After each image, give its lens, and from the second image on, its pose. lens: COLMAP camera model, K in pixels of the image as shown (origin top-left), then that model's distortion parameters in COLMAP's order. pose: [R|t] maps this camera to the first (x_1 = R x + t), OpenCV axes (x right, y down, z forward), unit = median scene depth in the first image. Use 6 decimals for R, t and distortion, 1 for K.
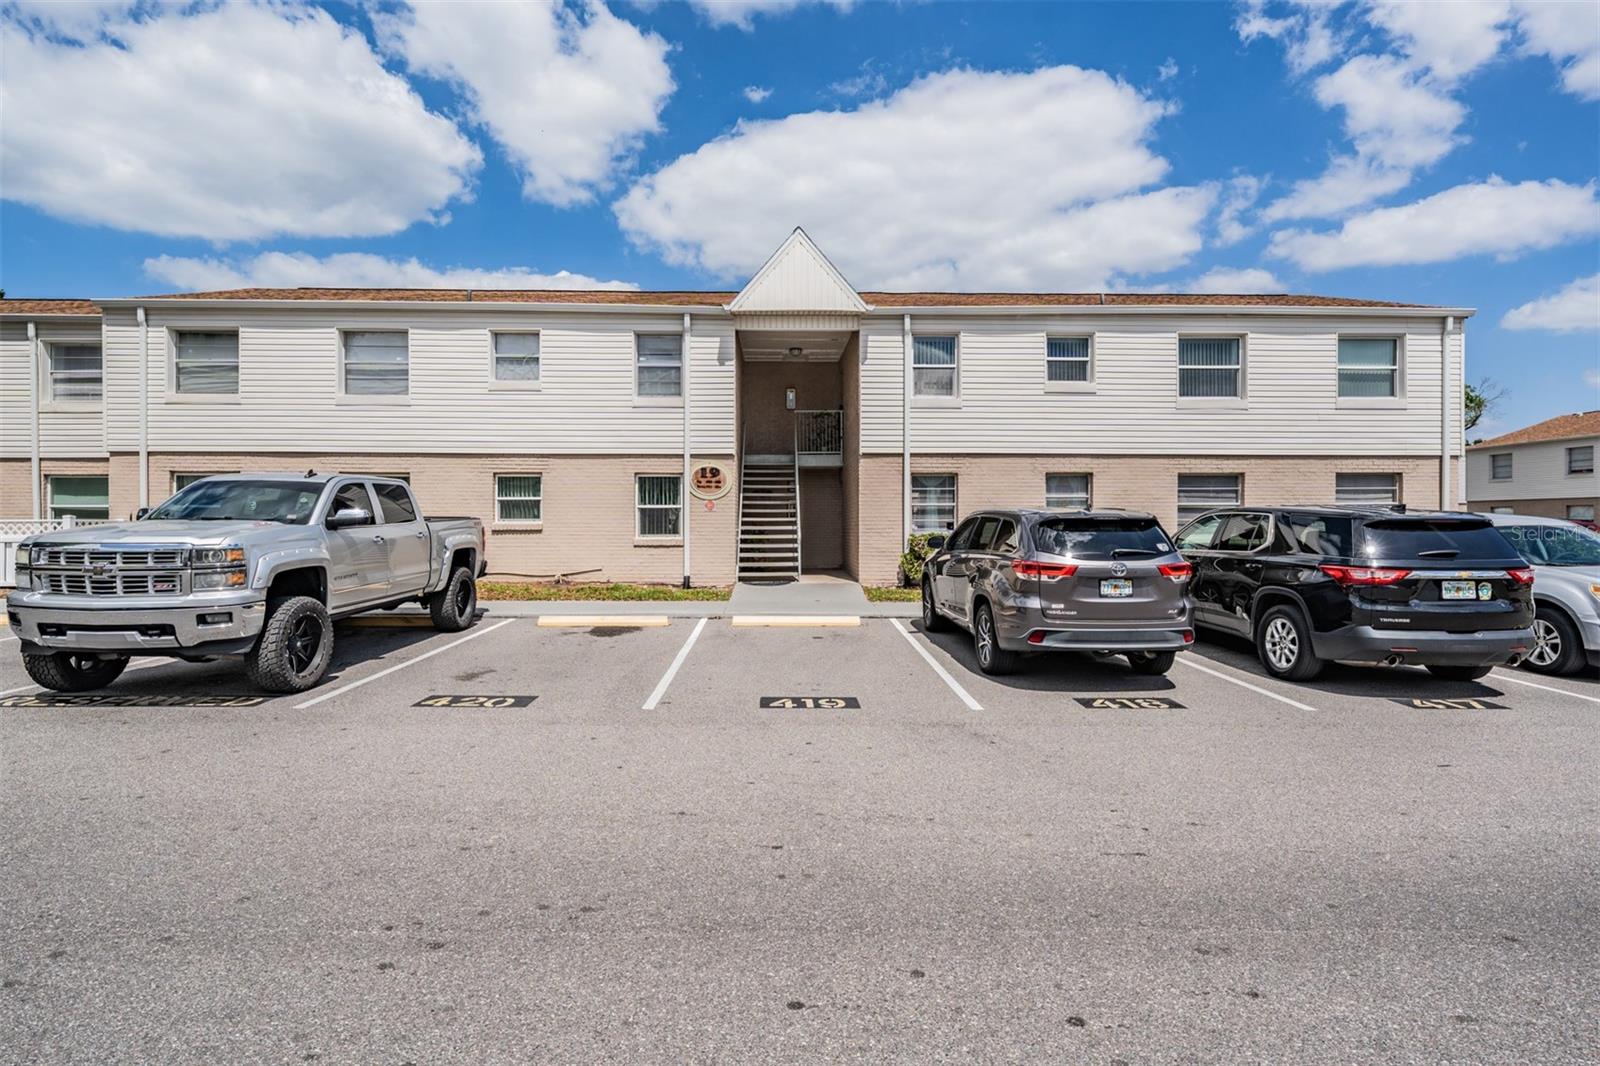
lens RADIAL K [[818.4, 0, 800.5], [0, 818.4, 520.1], [0, 0, 1]] dist [0.002413, -0.000137]
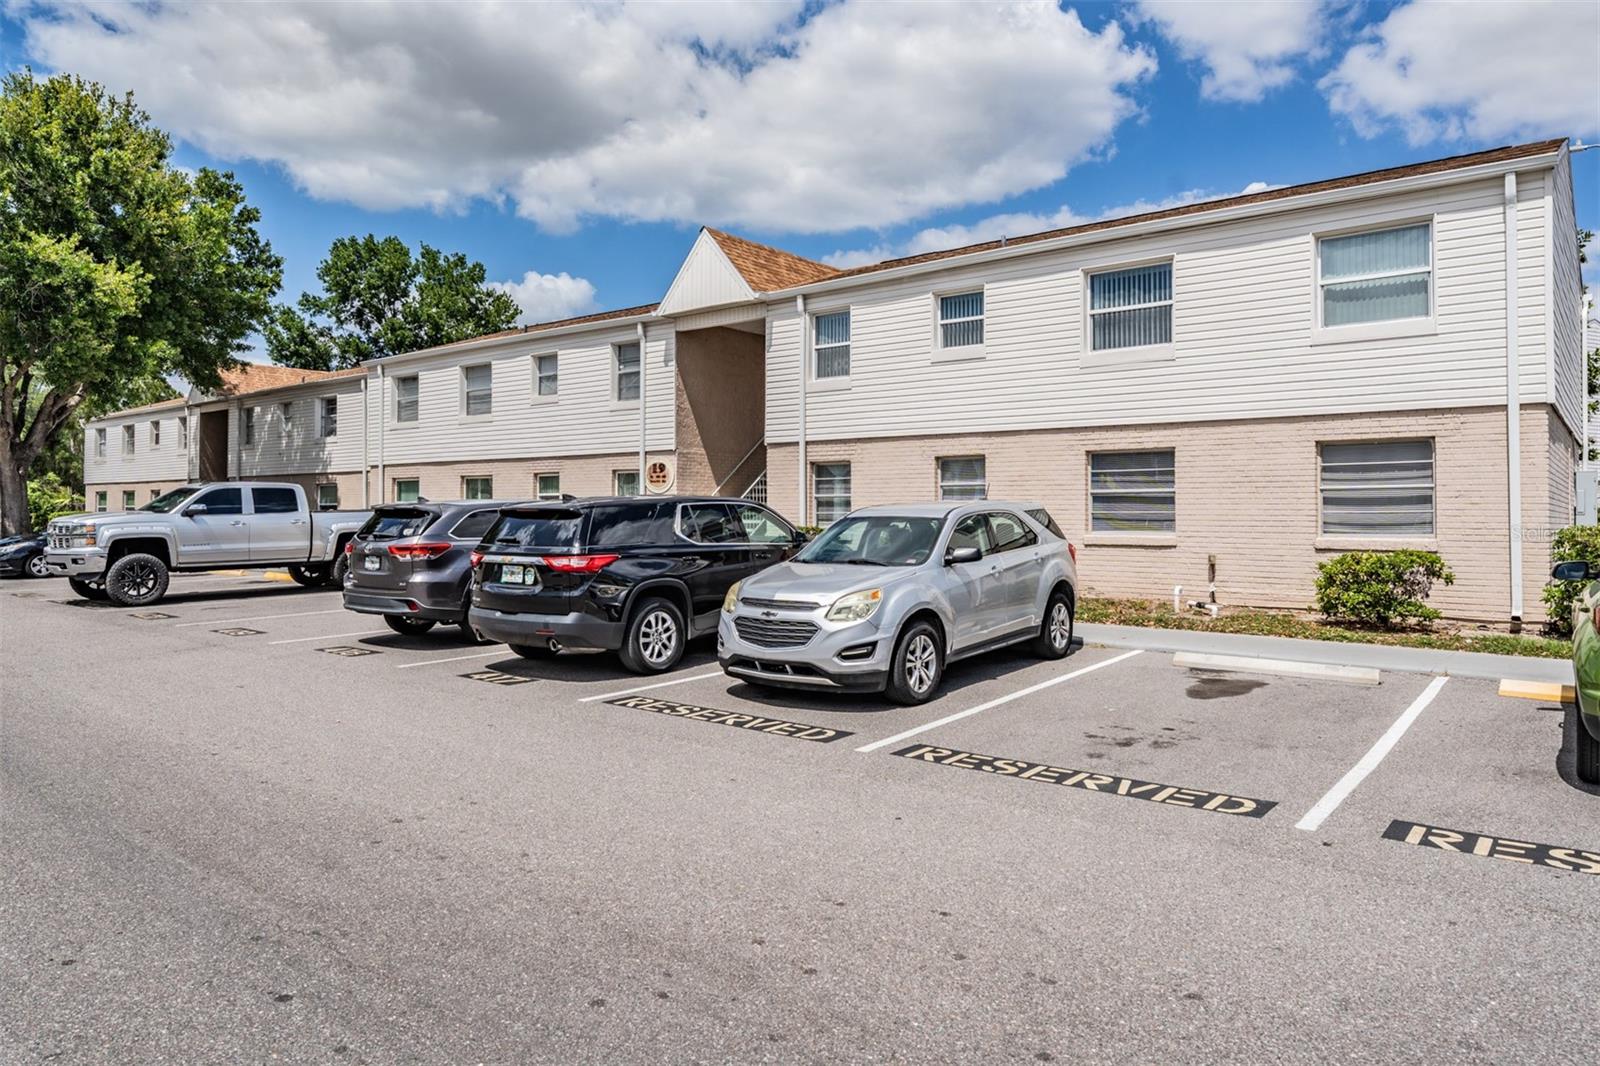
lens RADIAL K [[1023.7, 0, 800.0], [0, 1023.7, 533.0], [0, 0, 1]] dist [-0.001764, 0.000330]
pose [[0.769931, 0.011926, -0.638016, 0.881680], [-0.000596, 0.999838, 0.017969, 0.002573], [0.638127, -0.013455, 0.769813, 0.086749]]
